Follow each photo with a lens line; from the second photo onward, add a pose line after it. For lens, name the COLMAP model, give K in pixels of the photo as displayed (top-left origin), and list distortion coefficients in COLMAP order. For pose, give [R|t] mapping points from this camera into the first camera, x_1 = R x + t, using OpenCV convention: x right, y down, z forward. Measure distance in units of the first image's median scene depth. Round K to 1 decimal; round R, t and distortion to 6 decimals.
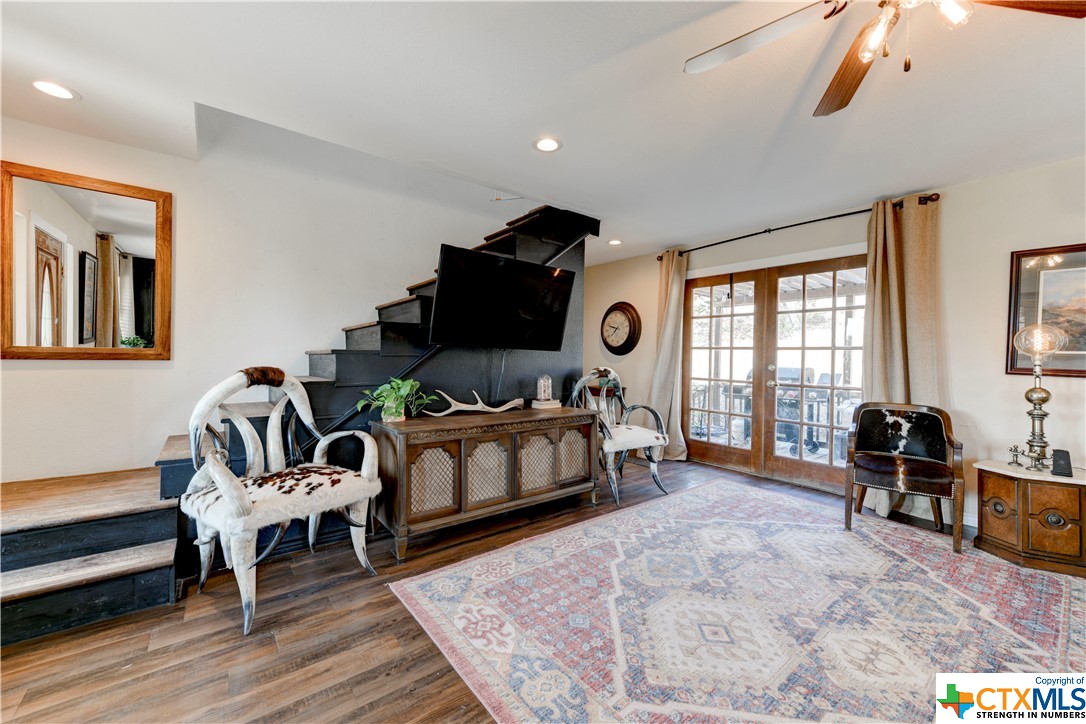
lens RADIAL K [[425.9, 0, 549.1], [0, 425.9, 358.9], [0, 0, 1]] dist [0.009413, -0.002999]
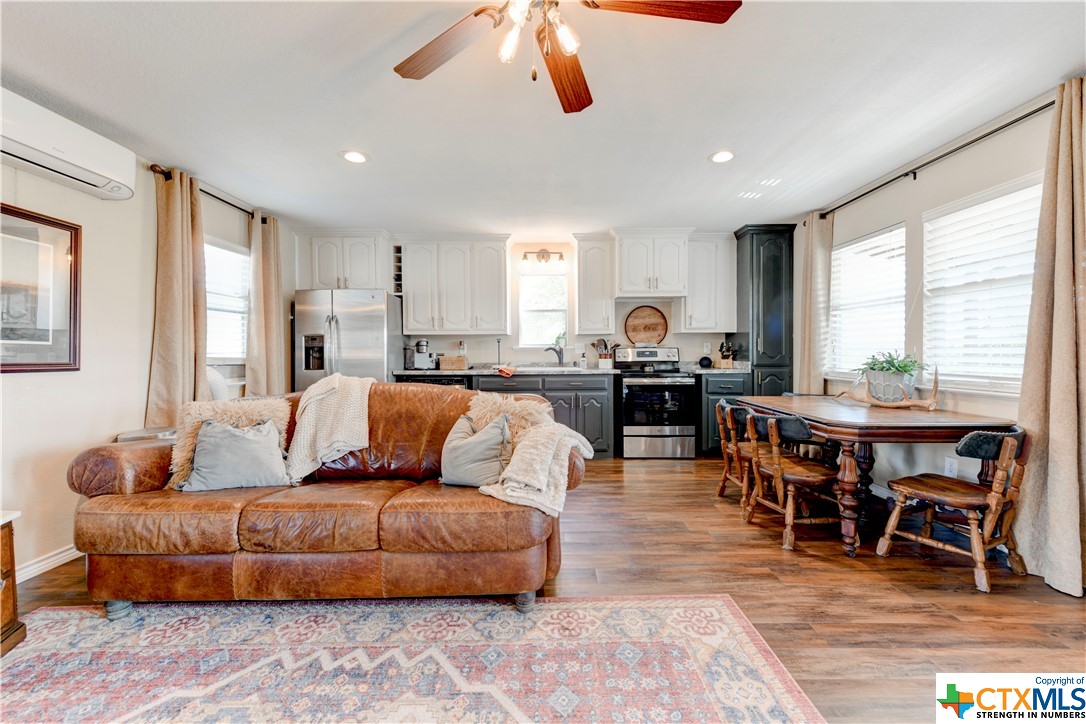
lens RADIAL K [[425.9, 0, 549.2], [0, 425.9, 358.3], [0, 0, 1]] dist [0.009413, -0.002999]
pose [[-0.787751, -0.020958, 0.615638, 0.065795], [-0.004052, 0.999576, 0.028843, -0.005611], [-0.615981, 0.020226, -0.787501, 0.879338]]
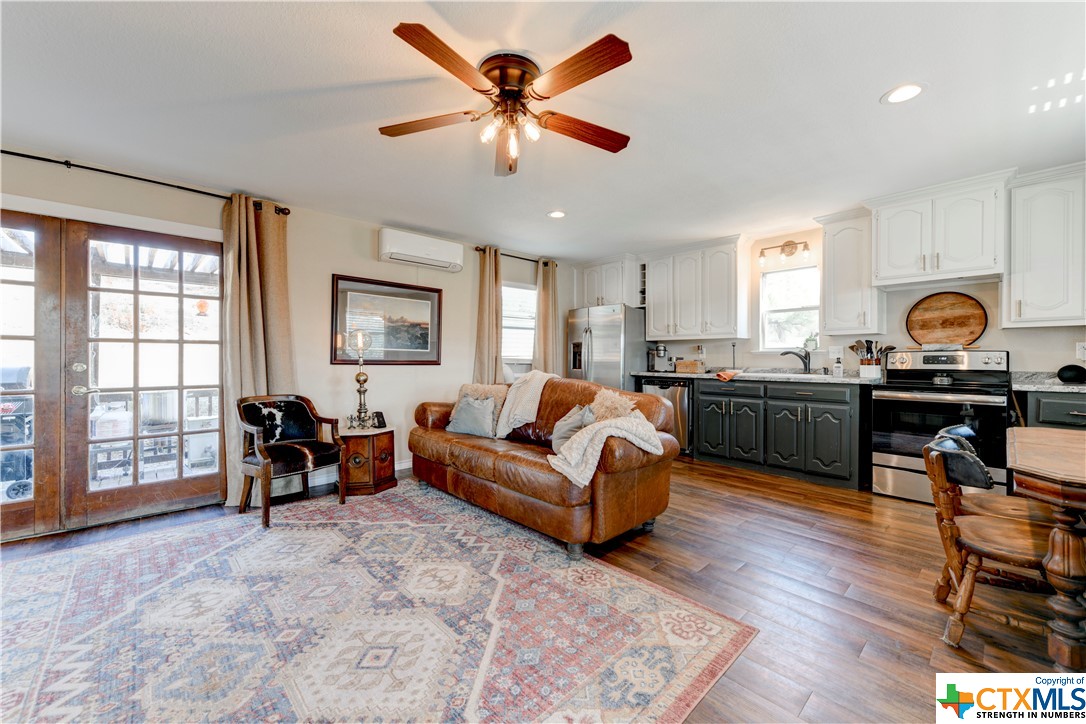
lens RADIAL K [[425.9, 0, 549.4], [0, 425.9, 359.6], [0, 0, 1]] dist [0.009413, -0.002999]
pose [[-0.086150, -0.021019, 0.996060, -0.359625], [0.003722, 0.999764, 0.021419, -0.005767], [-0.996275, 0.005553, -0.086051, 0.478222]]
